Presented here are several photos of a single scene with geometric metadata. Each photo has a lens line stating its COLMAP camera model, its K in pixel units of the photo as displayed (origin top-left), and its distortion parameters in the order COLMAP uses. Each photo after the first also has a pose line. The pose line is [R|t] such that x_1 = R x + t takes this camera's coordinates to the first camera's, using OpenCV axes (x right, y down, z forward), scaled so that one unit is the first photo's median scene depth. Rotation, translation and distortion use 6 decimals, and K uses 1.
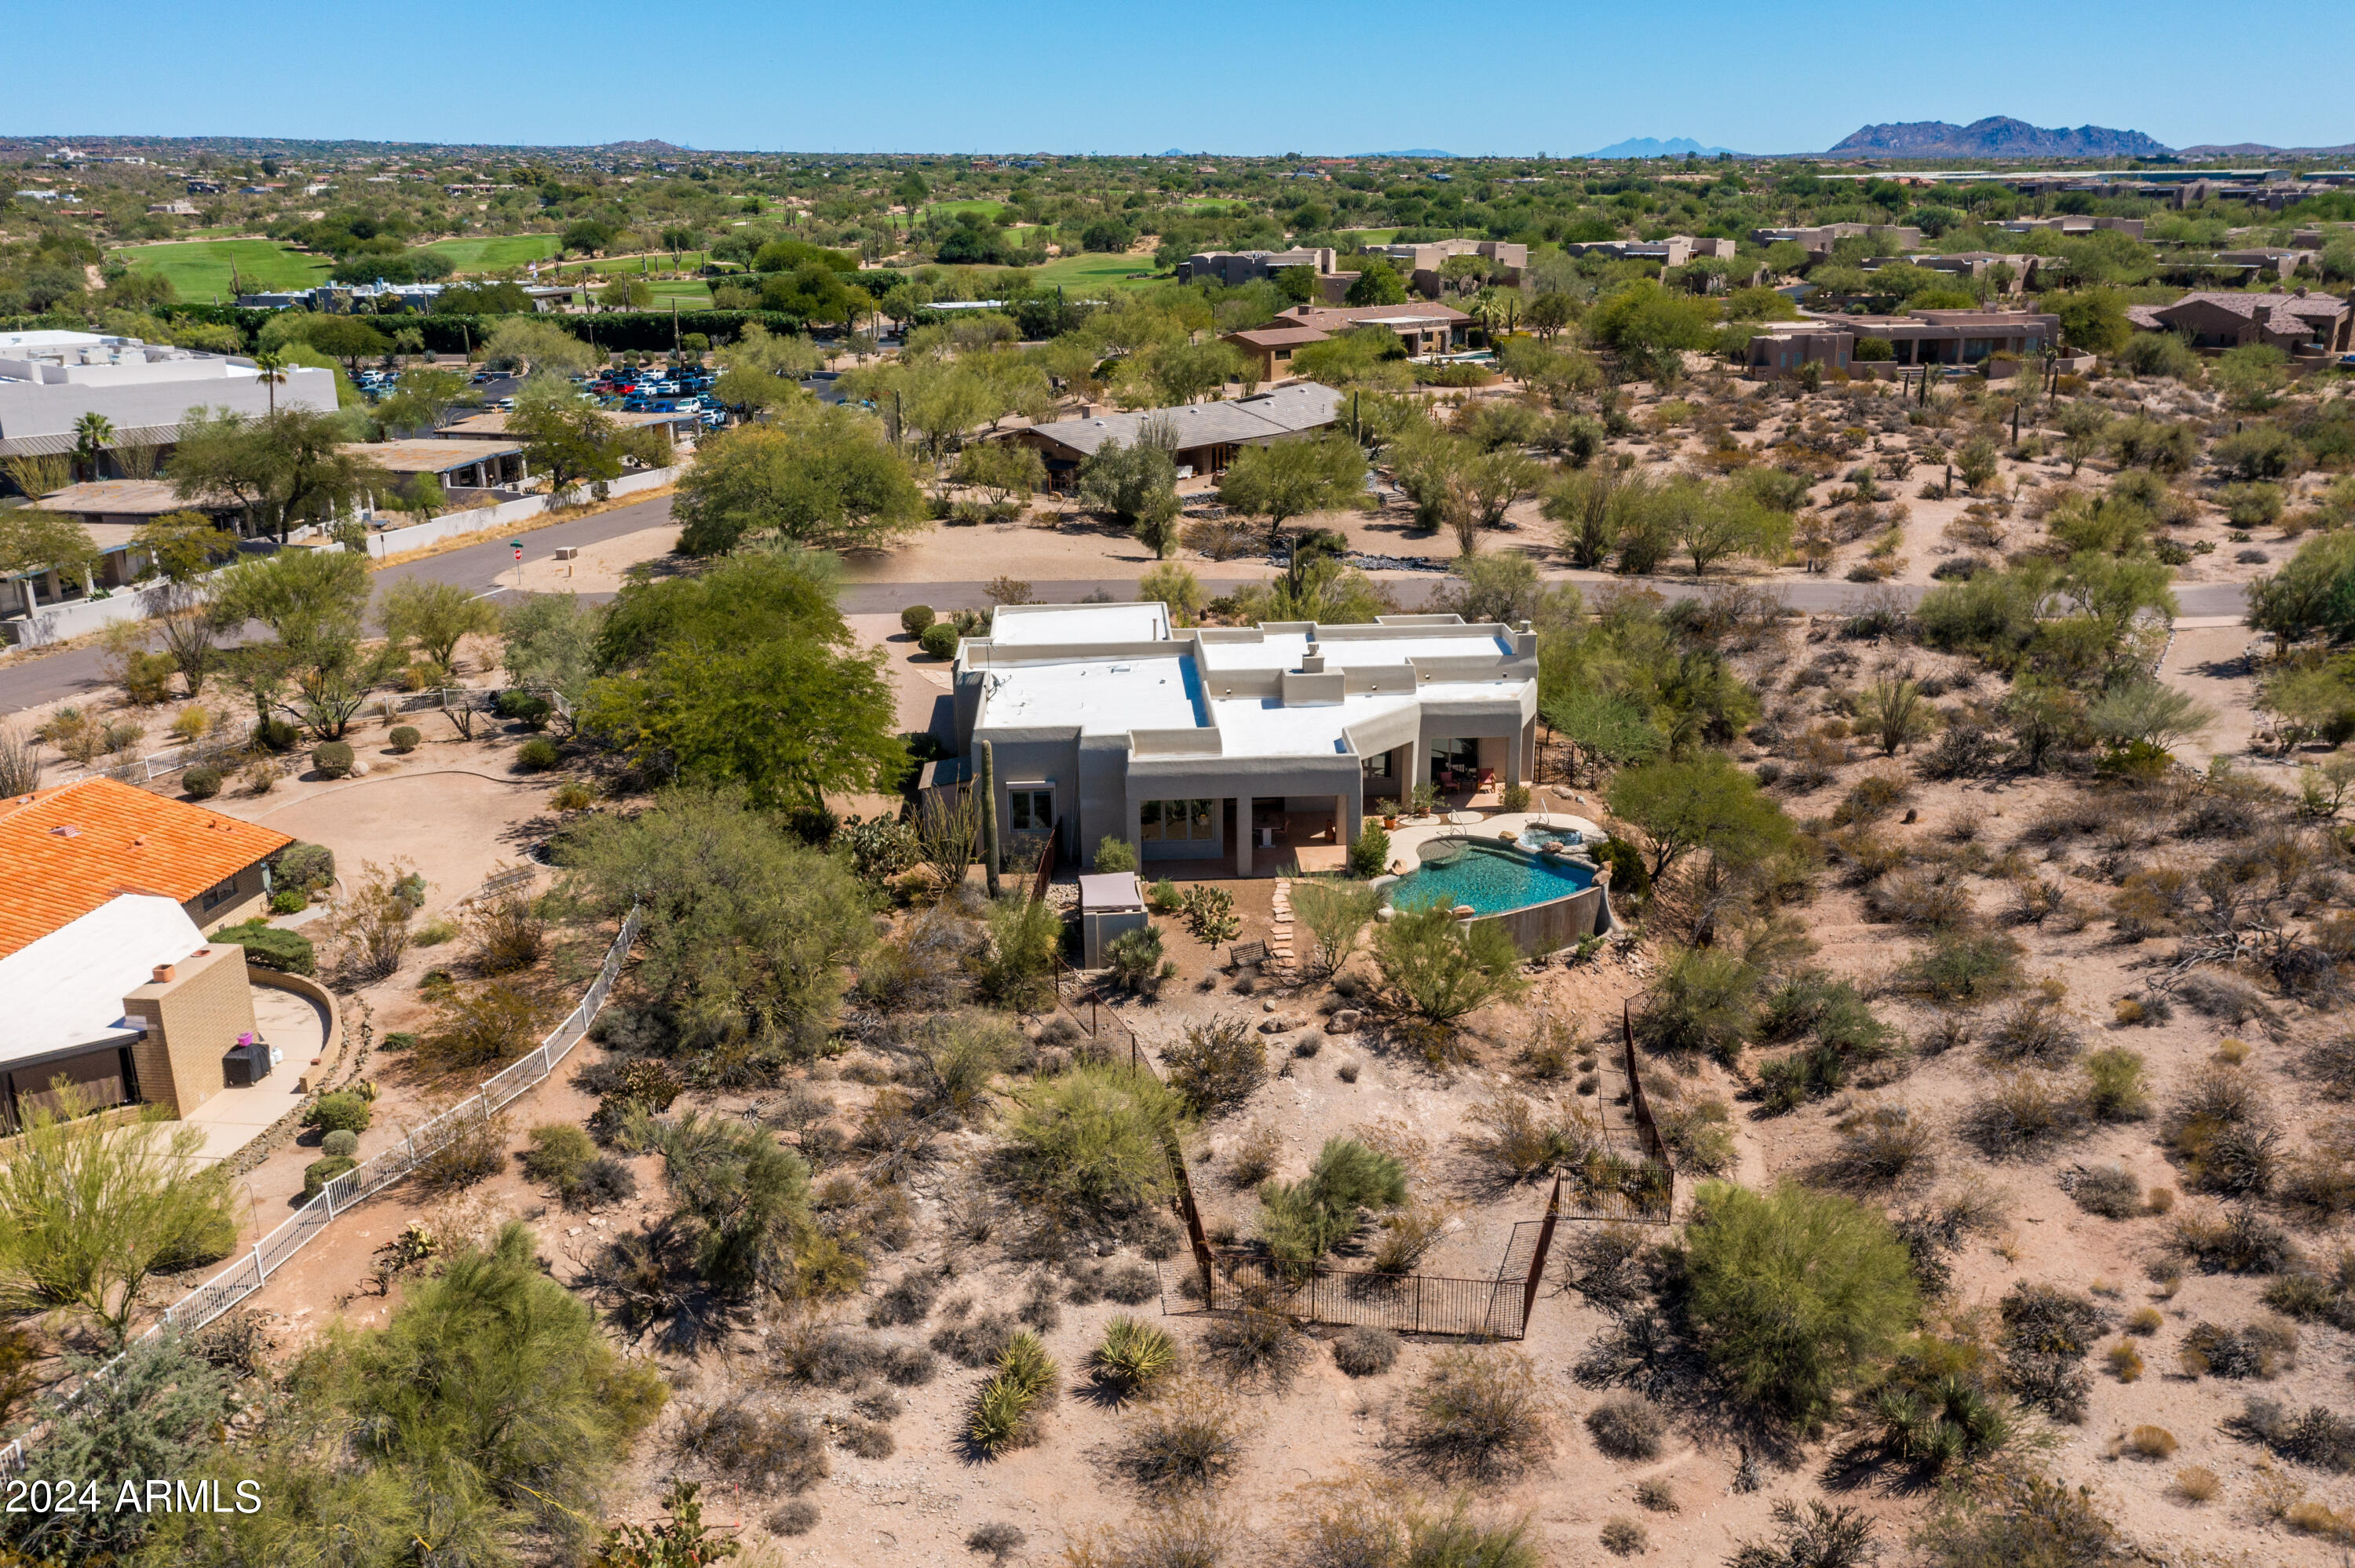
lens RADIAL K [[1870.9, 0, 1183.6], [0, 1870.9, 782.9], [0, 0, 1]] dist [0.012925, 0.004829]
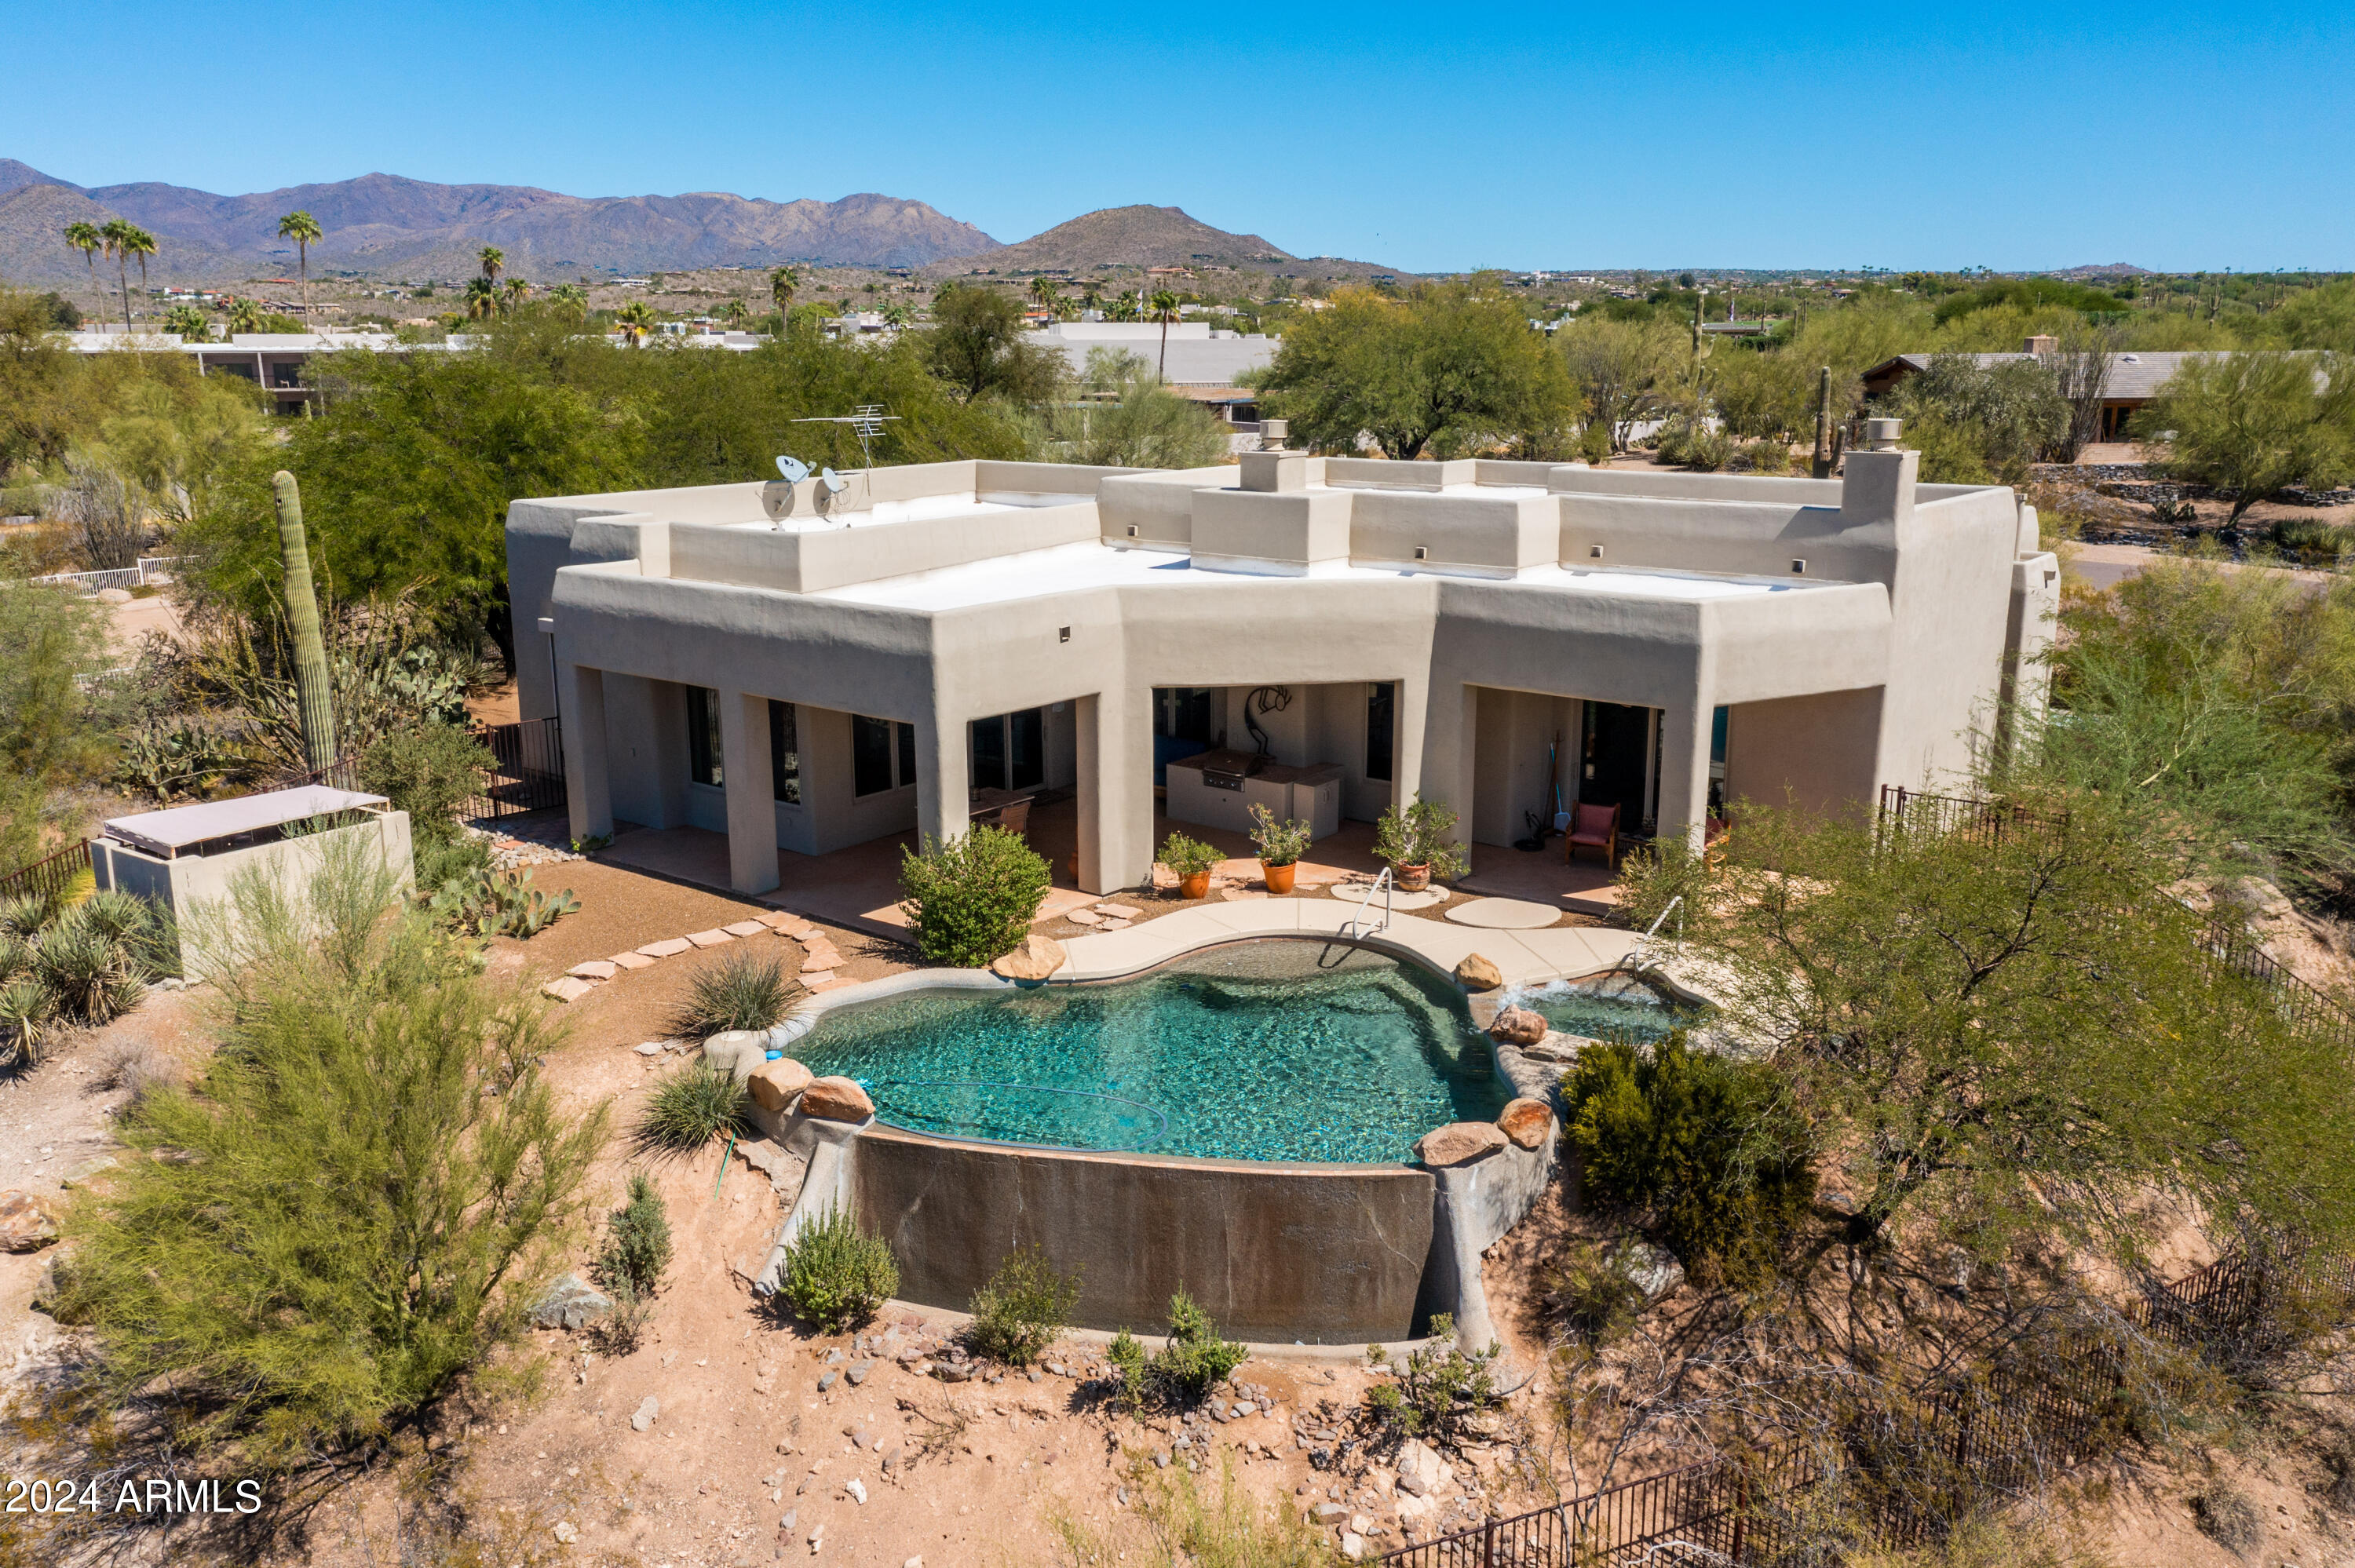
lens RADIAL K [[1870.9, 0, 1180.9], [0, 1870.9, 787.6], [0, 0, 1]] dist [0.012925, 0.004829]
pose [[0.759093, 0.170055, -0.628378, 0.337808], [-0.210819, 0.977476, 0.009856, 0.004323], [0.615901, 0.124992, 0.777845, 0.708424]]
